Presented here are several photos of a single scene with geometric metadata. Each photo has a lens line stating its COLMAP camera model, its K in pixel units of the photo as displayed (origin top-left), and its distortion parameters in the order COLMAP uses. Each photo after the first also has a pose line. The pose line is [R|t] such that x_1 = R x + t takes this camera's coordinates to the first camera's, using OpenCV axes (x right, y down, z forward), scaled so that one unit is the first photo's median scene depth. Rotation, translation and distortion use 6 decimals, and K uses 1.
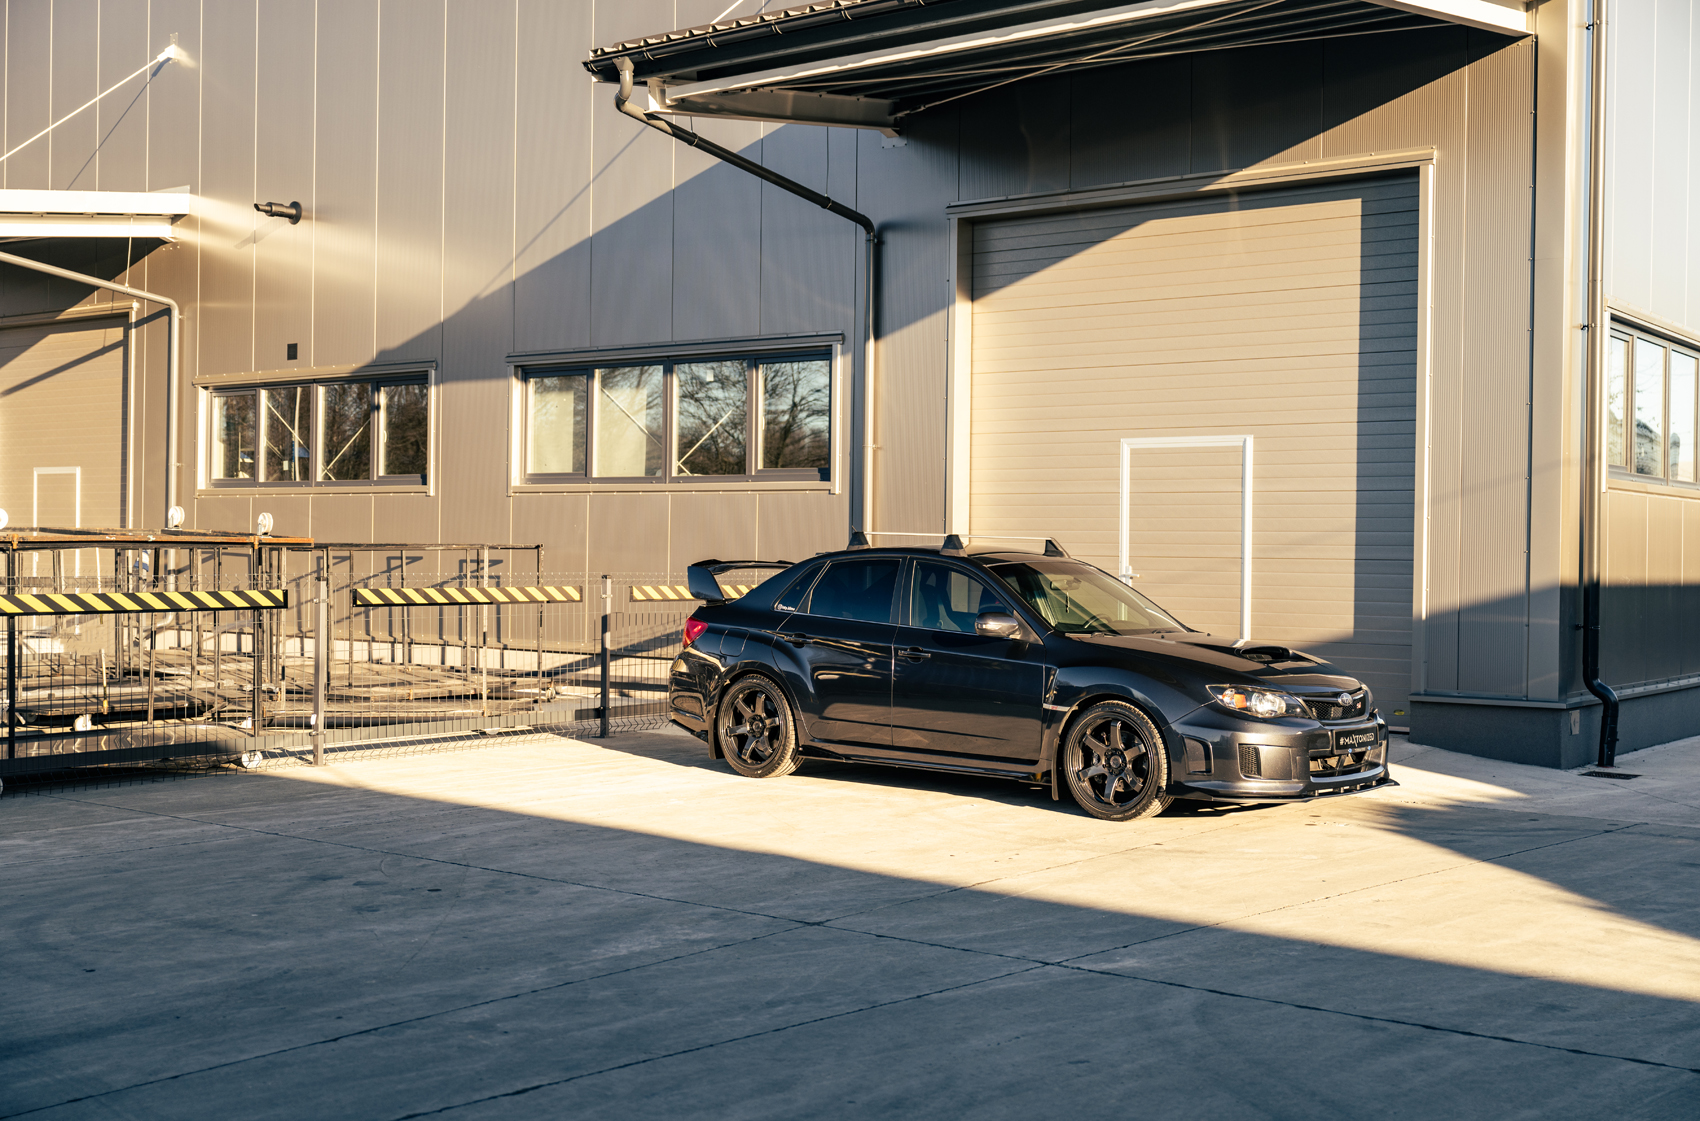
lens RADIAL K [[1909.9, 0, 850.0], [0, 1909.9, 560.5], [0, 0, 1]] dist [0.003453, -0.010052]
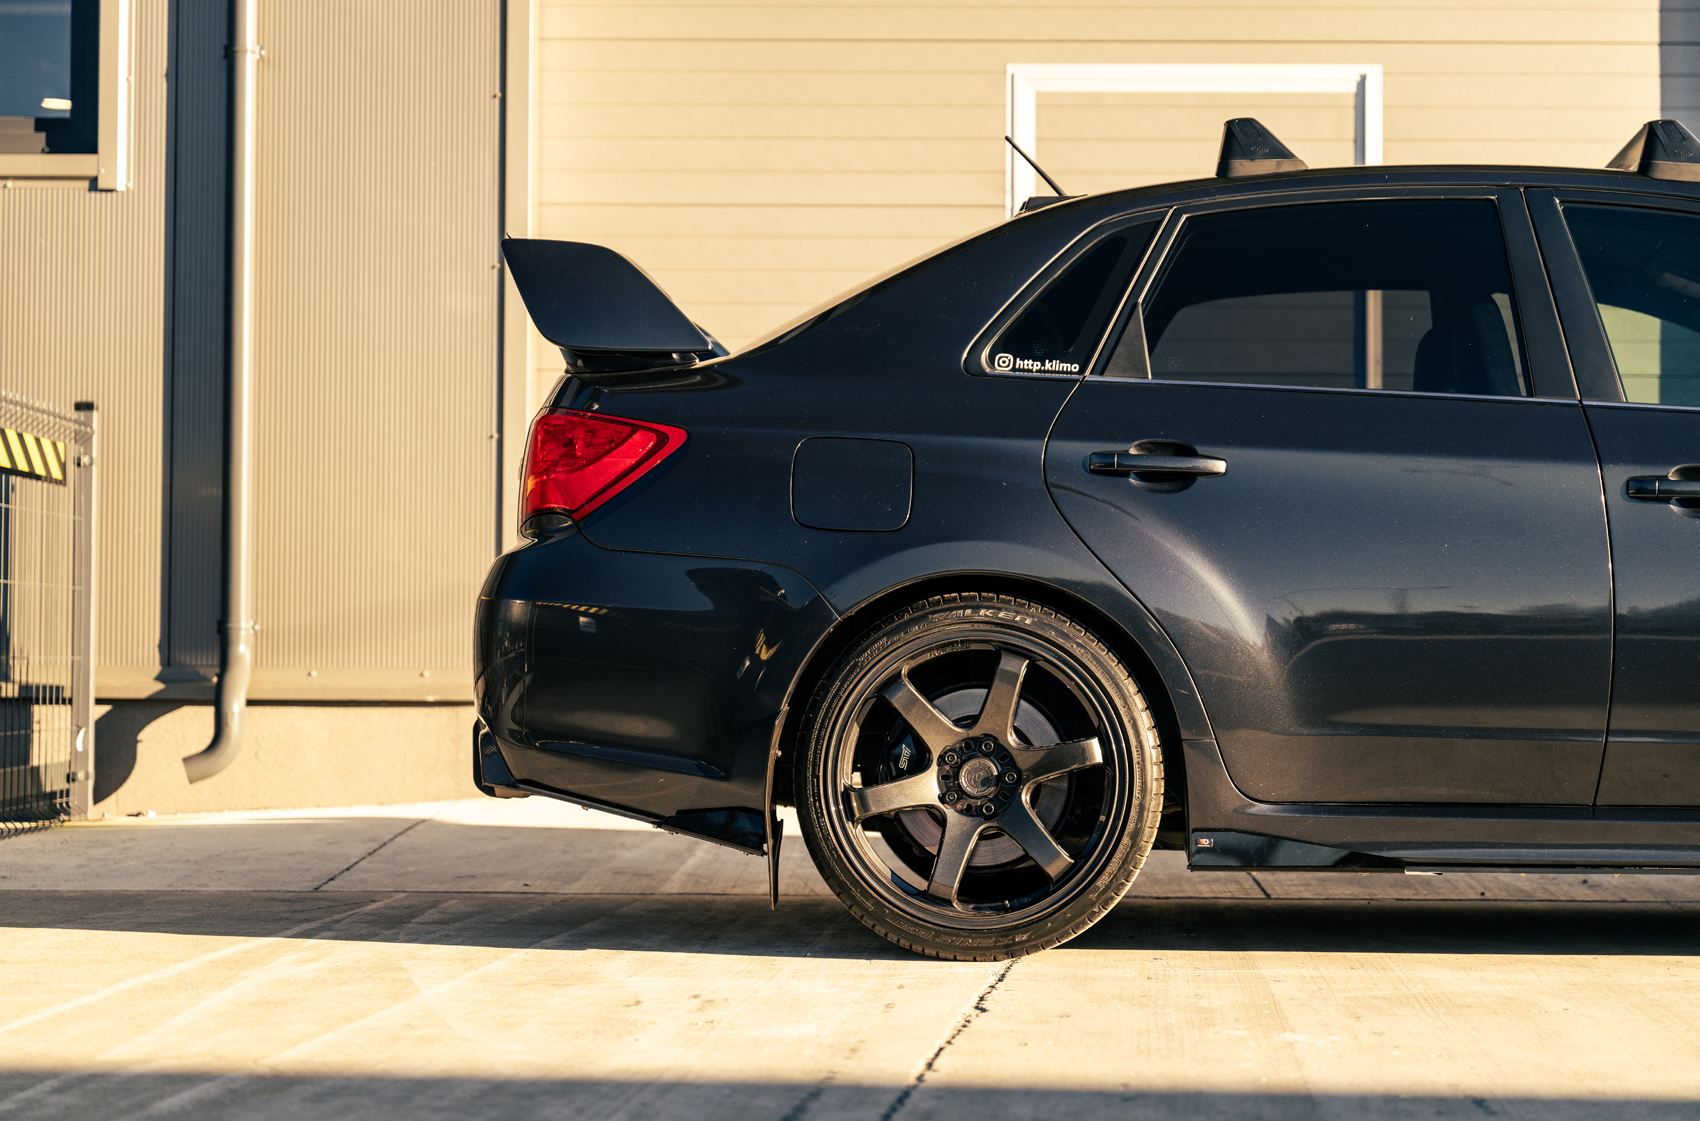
lens RADIAL K [[3364.3, 0, 850.0], [0, 3364.3, 560.5], [0, 0, 1]] dist [-0.003203, -0.227831]
pose [[0.812713, 0.008889, 0.582596, -0.252876], [0.006864, 0.999668, -0.024828, 0.047957], [-0.582624, 0.024177, 0.812382, 0.433766]]
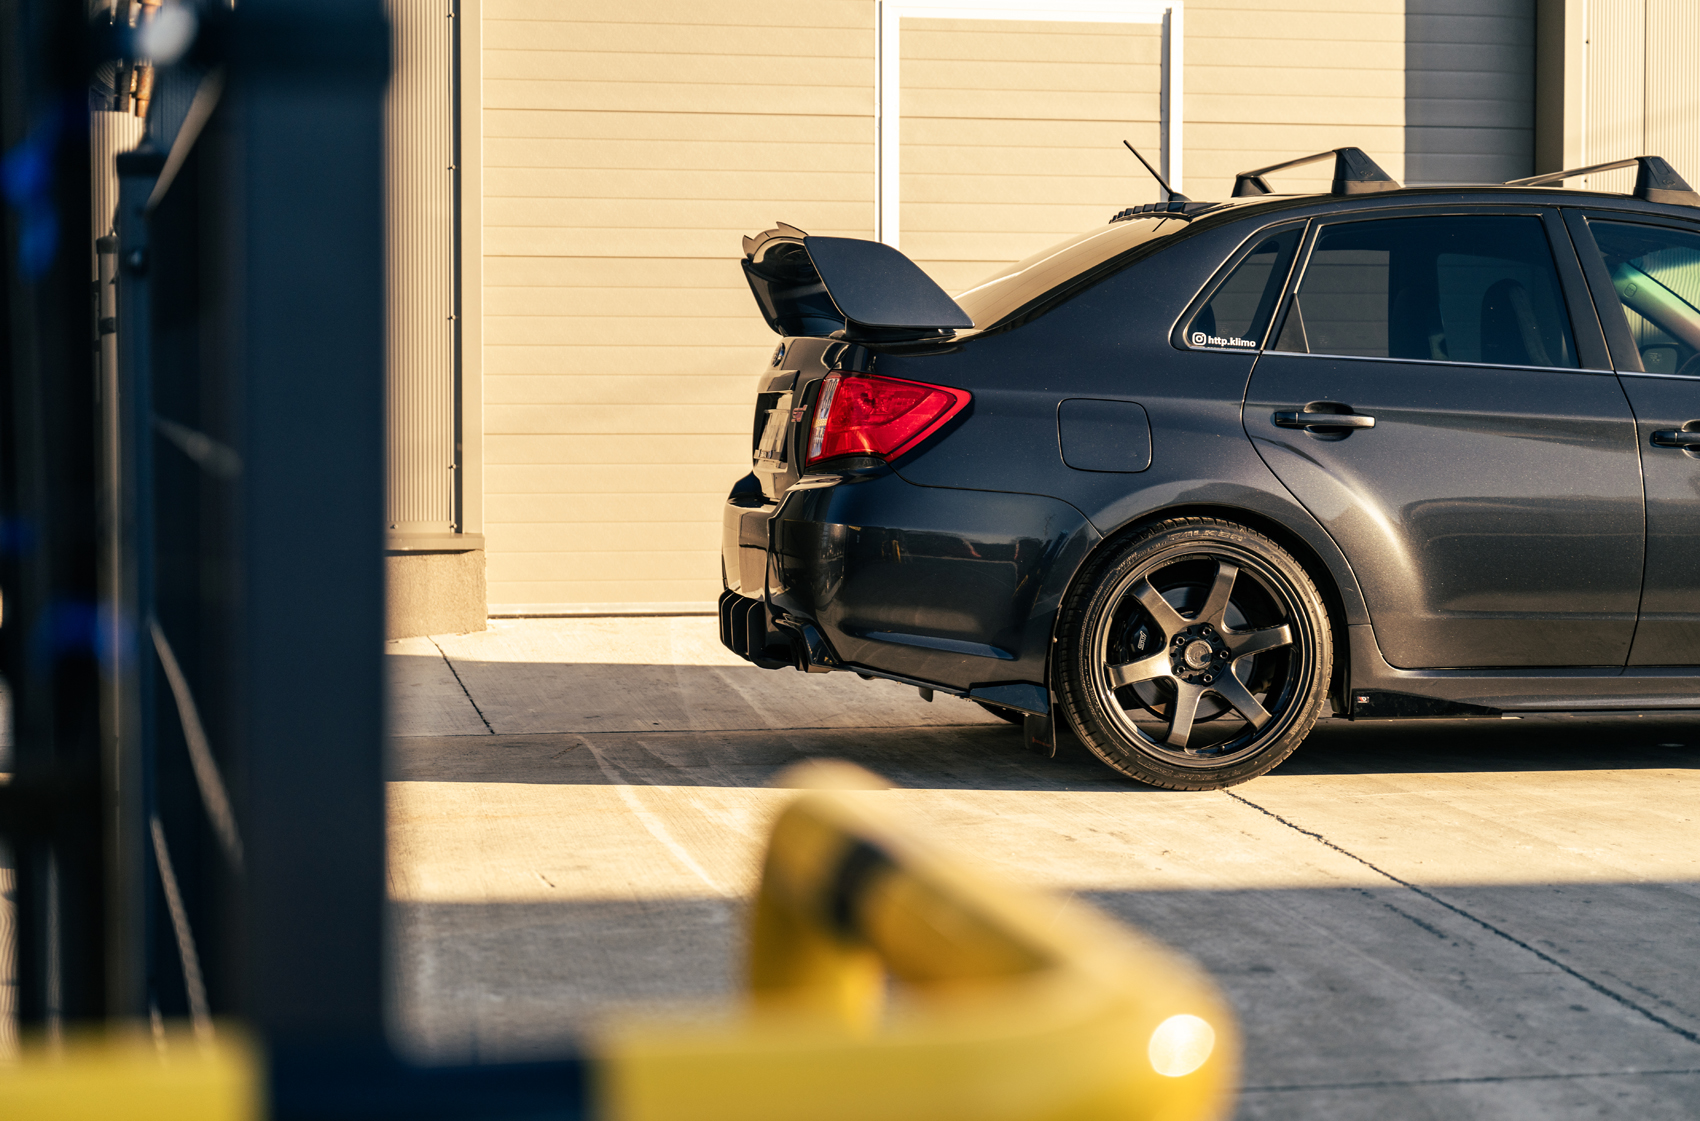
lens RADIAL K [[3364.3, 0, 850.0], [0, 3364.3, 560.5], [0, 0, 1]] dist [-0.003203, -0.227831]
pose [[0.661874, -0.053216, 0.747724, -0.423585], [0.009731, 0.998003, 0.062415, 0.018517], [-0.749552, -0.034035, 0.661070, 0.437069]]
